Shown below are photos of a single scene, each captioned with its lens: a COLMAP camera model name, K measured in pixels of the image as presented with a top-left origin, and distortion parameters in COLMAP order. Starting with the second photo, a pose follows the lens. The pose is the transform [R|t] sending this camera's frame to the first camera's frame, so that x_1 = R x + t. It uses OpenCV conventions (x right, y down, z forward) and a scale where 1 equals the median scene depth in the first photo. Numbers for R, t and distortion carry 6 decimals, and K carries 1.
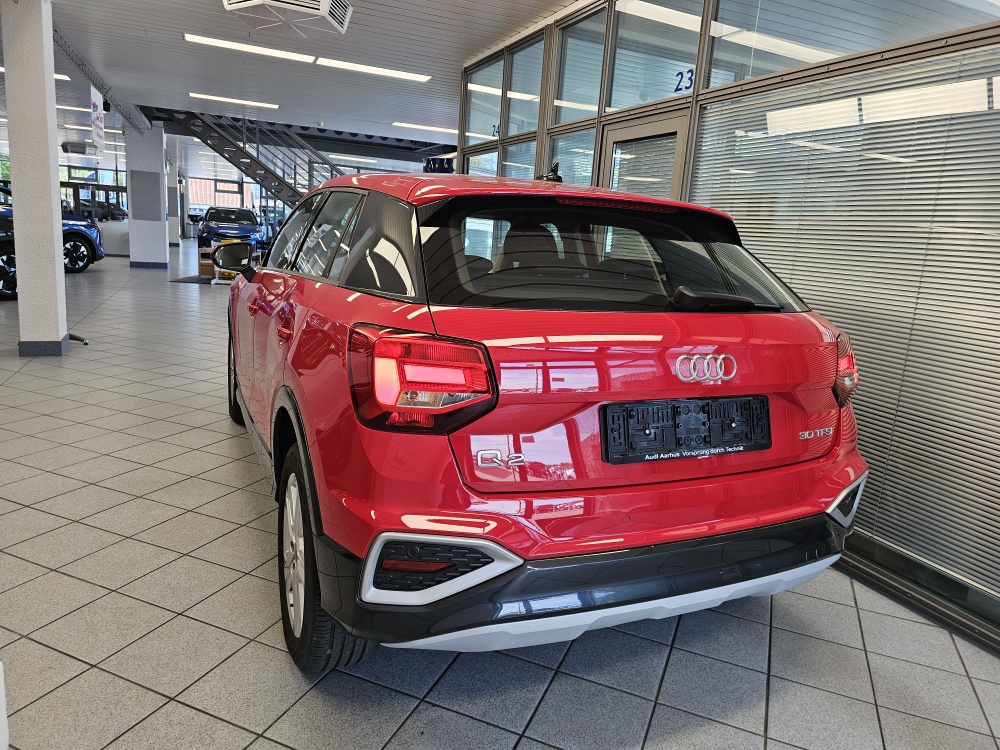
lens RADIAL K [[680.9, 0, 515.5], [0, 680.9, 358.5], [0, 0, 1]] dist [0.045674, -0.053729]
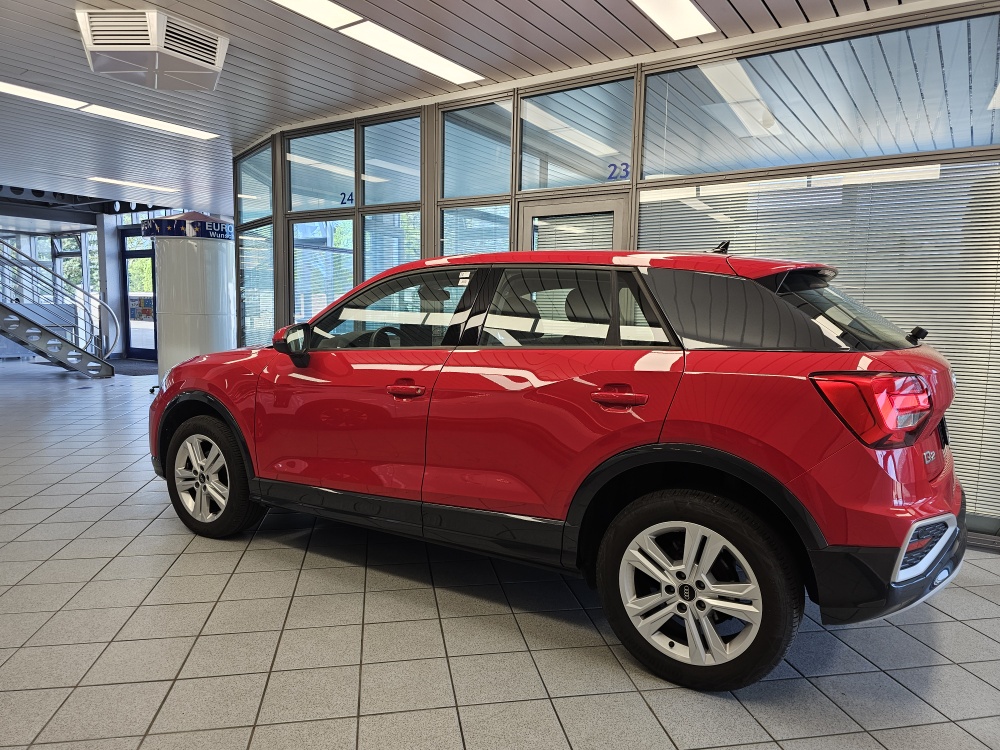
lens RADIAL K [[680.9, 0, 515.5], [0, 680.9, 358.5], [0, 0, 1]] dist [0.045674, -0.053729]
pose [[0.838245, -0.093831, 0.537159, -0.505307], [0.137738, 0.989574, -0.042083, -0.035716], [-0.527611, 0.109263, 0.842430, 0.077856]]
